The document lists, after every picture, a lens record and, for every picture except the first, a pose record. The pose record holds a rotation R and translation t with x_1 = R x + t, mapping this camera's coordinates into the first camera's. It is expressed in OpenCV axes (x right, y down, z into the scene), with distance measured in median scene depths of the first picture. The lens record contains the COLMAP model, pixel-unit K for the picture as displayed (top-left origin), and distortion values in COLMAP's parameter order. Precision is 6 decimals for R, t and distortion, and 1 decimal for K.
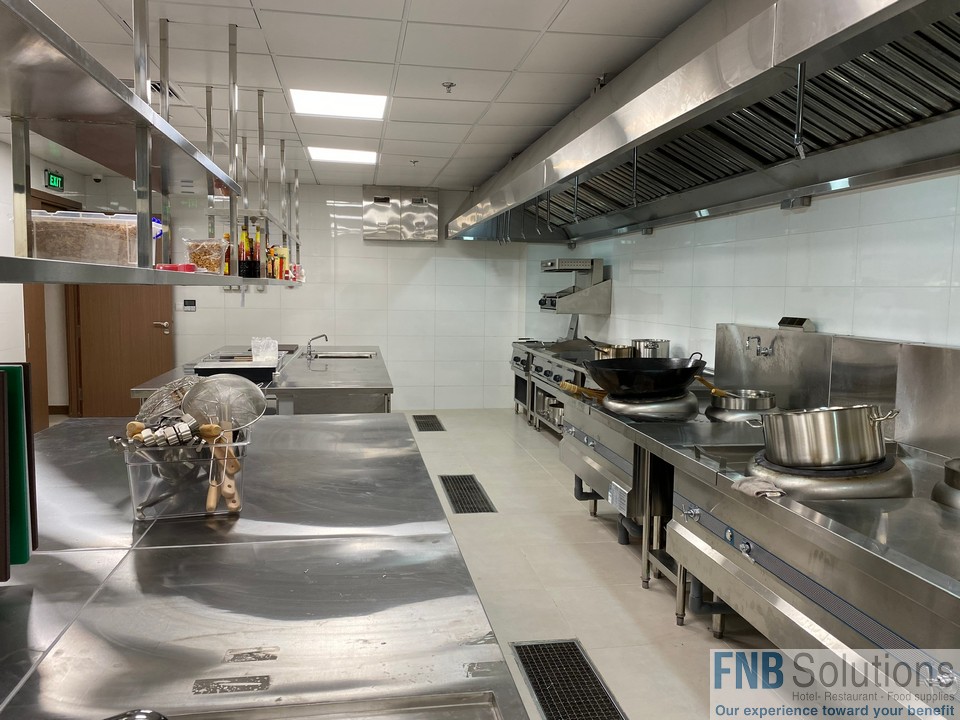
lens RADIAL K [[728.0, 0, 481.6], [0, 728.0, 360.8], [0, 0, 1]] dist [0.008261, -0.020264]
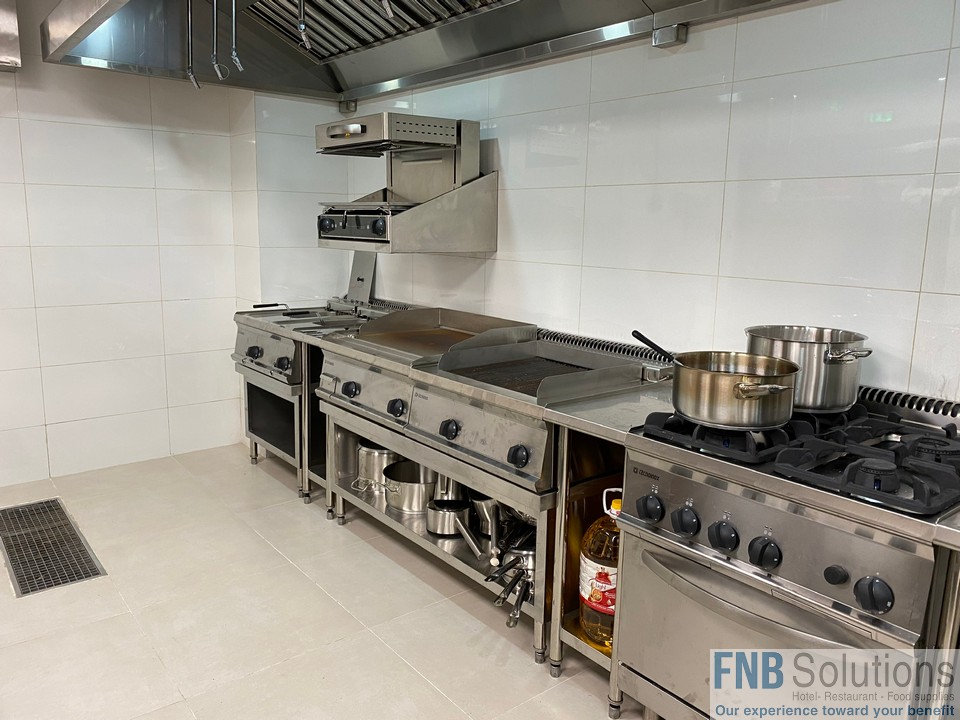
lens RADIAL K [[728.0, 0, 487.4], [0, 728.0, 358.4], [0, 0, 1]] dist [0.008261, -0.020264]
pose [[0.871268, -0.086502, 0.483124, -0.050528], [0.038379, 0.993340, 0.108642, -0.047368], [-0.489304, -0.076115, 0.868785, 0.603220]]
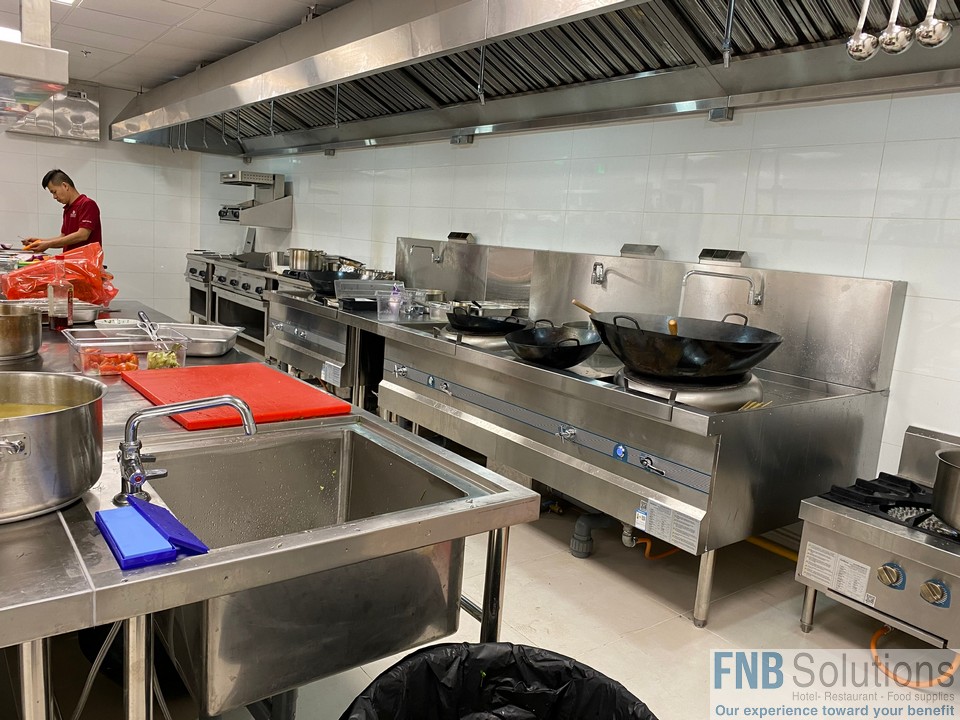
lens RADIAL K [[728.0, 0, 482.8], [0, 728.0, 354.4], [0, 0, 1]] dist [0.008261, -0.020264]
pose [[0.887047, -0.026195, 0.460935, -0.071082], [-0.013924, 0.996417, 0.083423, 0.026434], [-0.461469, -0.080418, 0.883504, -0.086105]]
